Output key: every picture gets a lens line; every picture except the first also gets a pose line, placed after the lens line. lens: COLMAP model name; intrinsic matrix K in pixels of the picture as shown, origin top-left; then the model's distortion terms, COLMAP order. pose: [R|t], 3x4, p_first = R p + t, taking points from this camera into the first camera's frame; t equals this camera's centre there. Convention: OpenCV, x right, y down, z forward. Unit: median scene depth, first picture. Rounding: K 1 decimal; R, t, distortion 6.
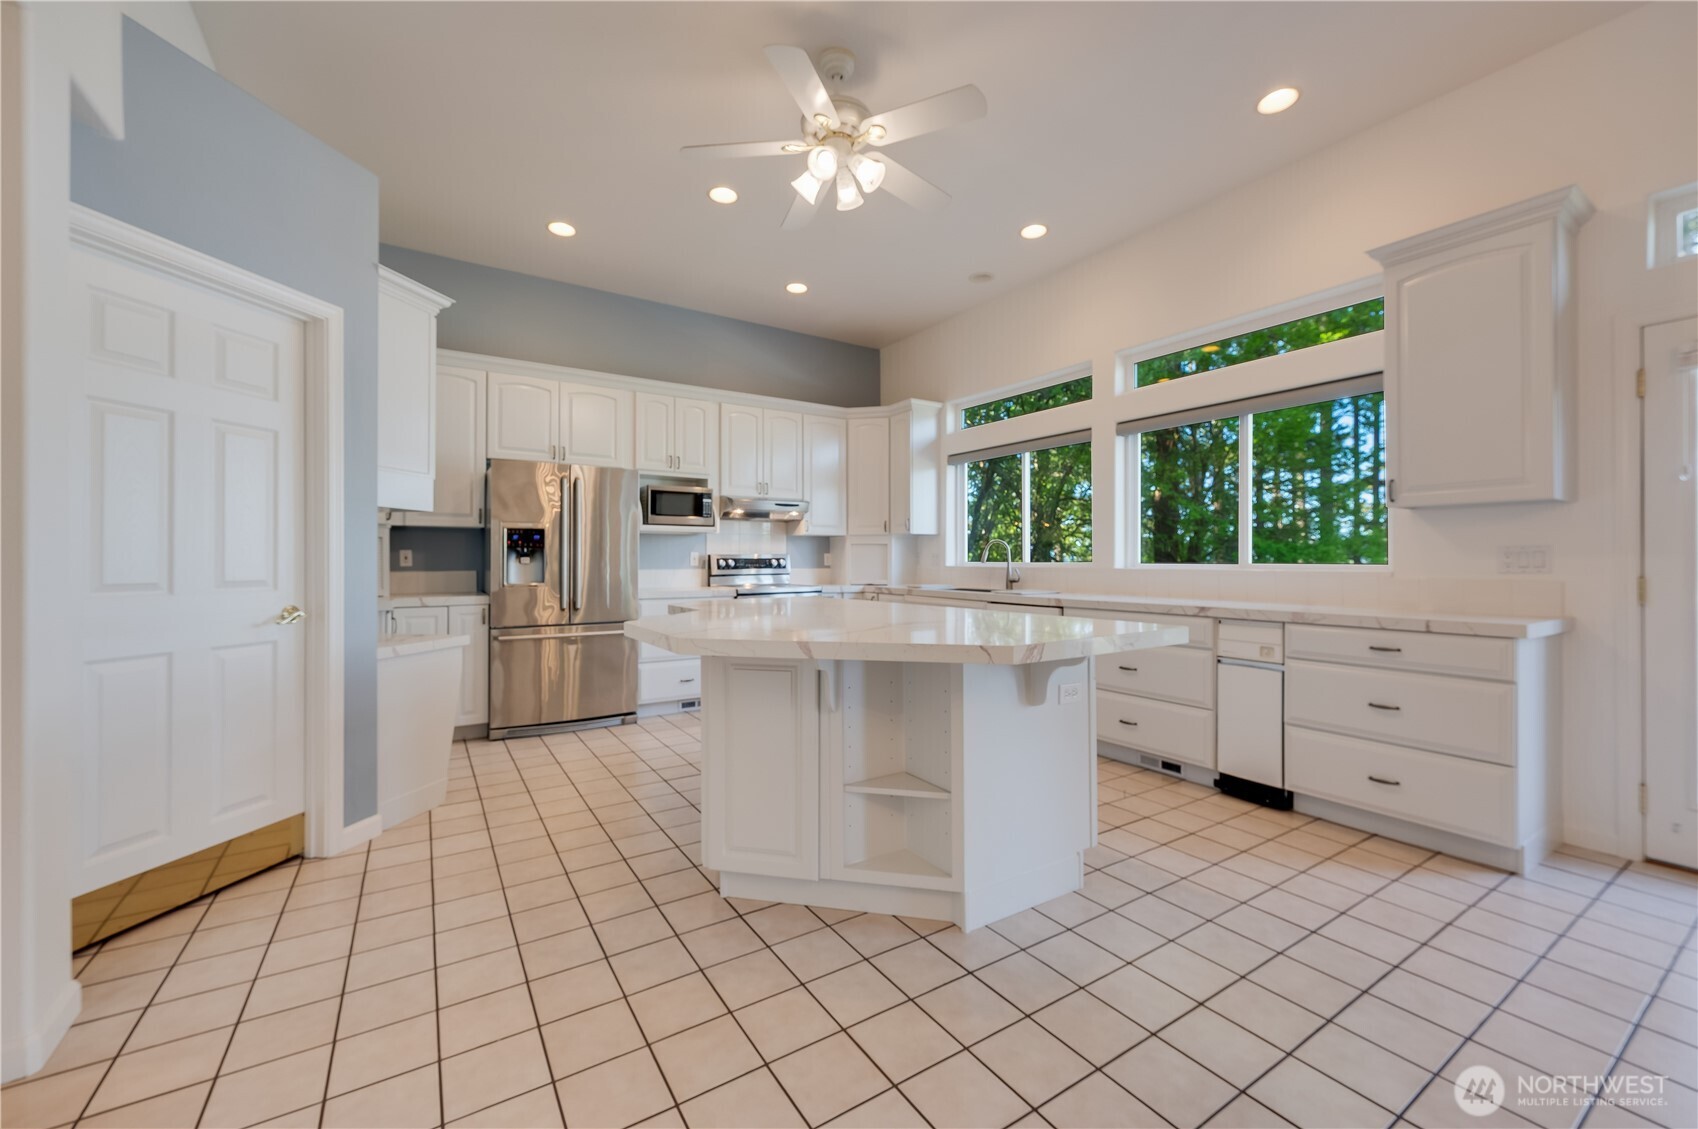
lens RADIAL K [[678.9, 0, 851.7], [0, 678.9, 559.2], [0, 0, 1]] dist [0.008512, -0.000193]
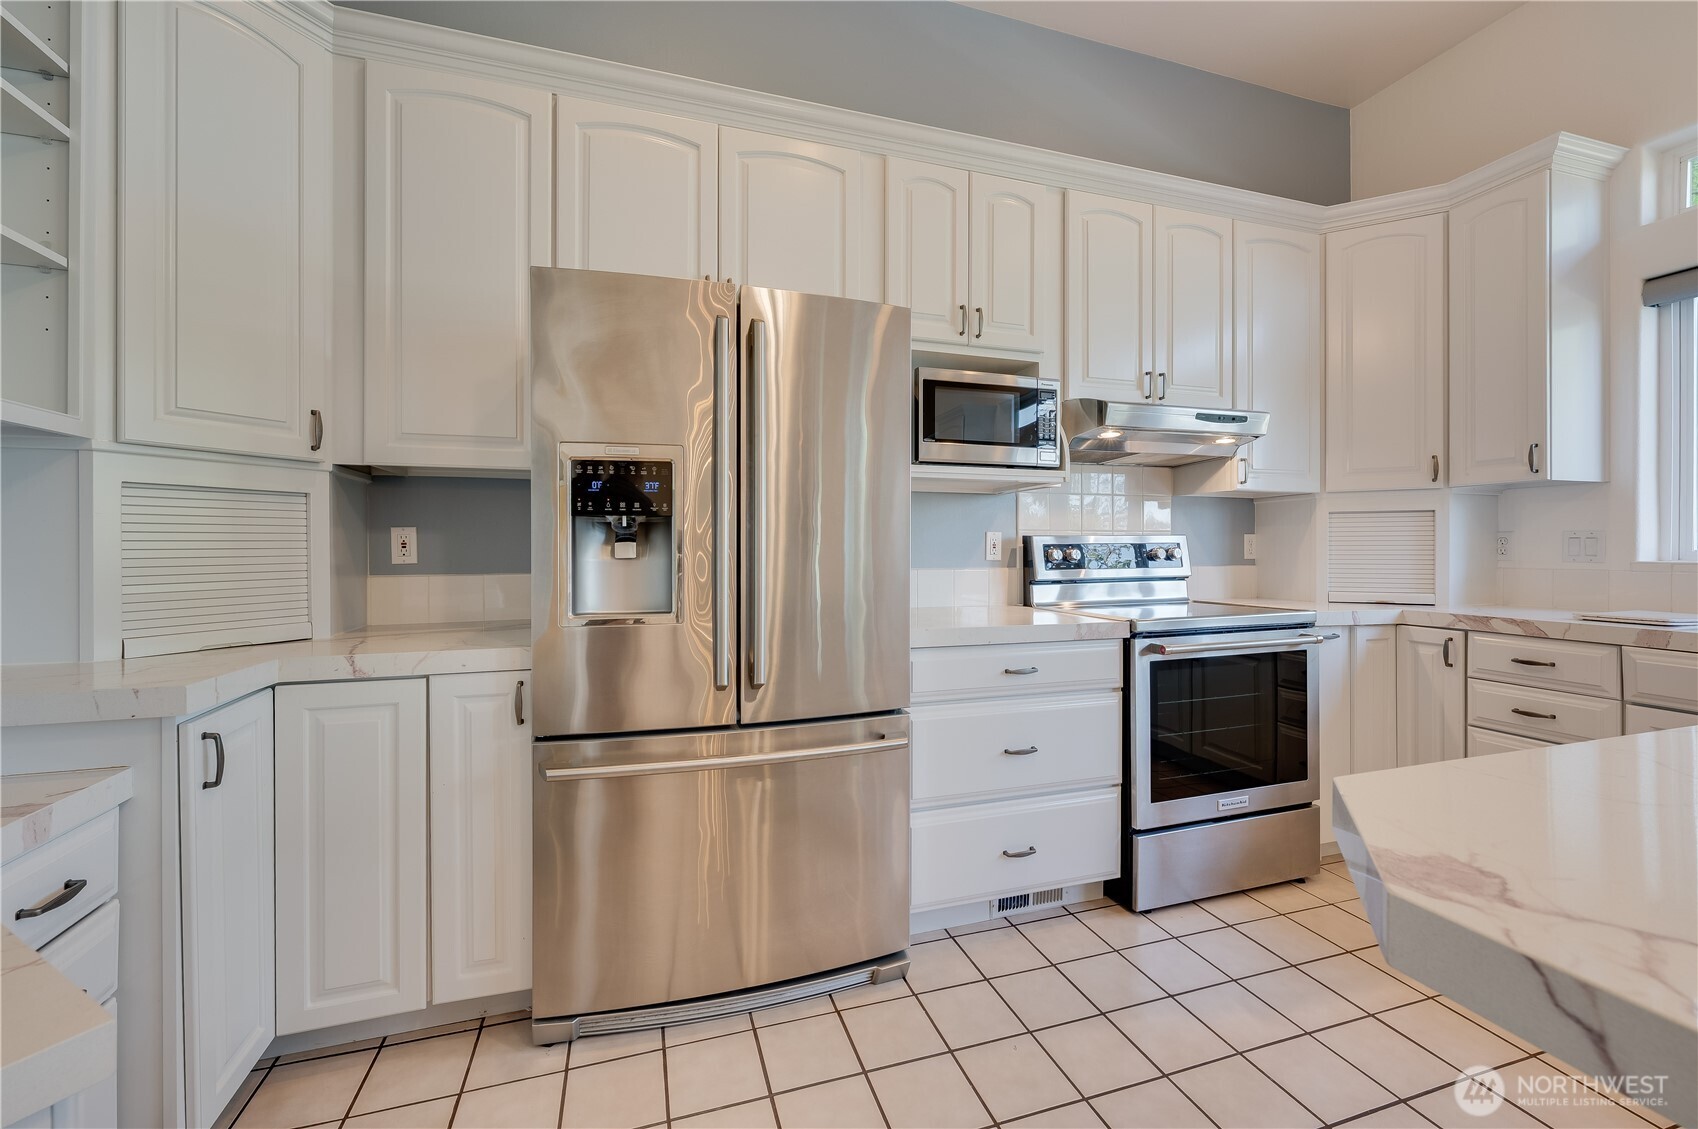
lens RADIAL K [[678.9, 0, 840.3], [0, 678.9, 555.9], [0, 0, 1]] dist [0.008512, -0.000193]
pose [[0.961110, 0.001608, -0.276161, -0.231166], [0.002162, 0.999909, 0.013344, 0.000037], [0.276157, -0.013422, 0.961019, 0.588398]]
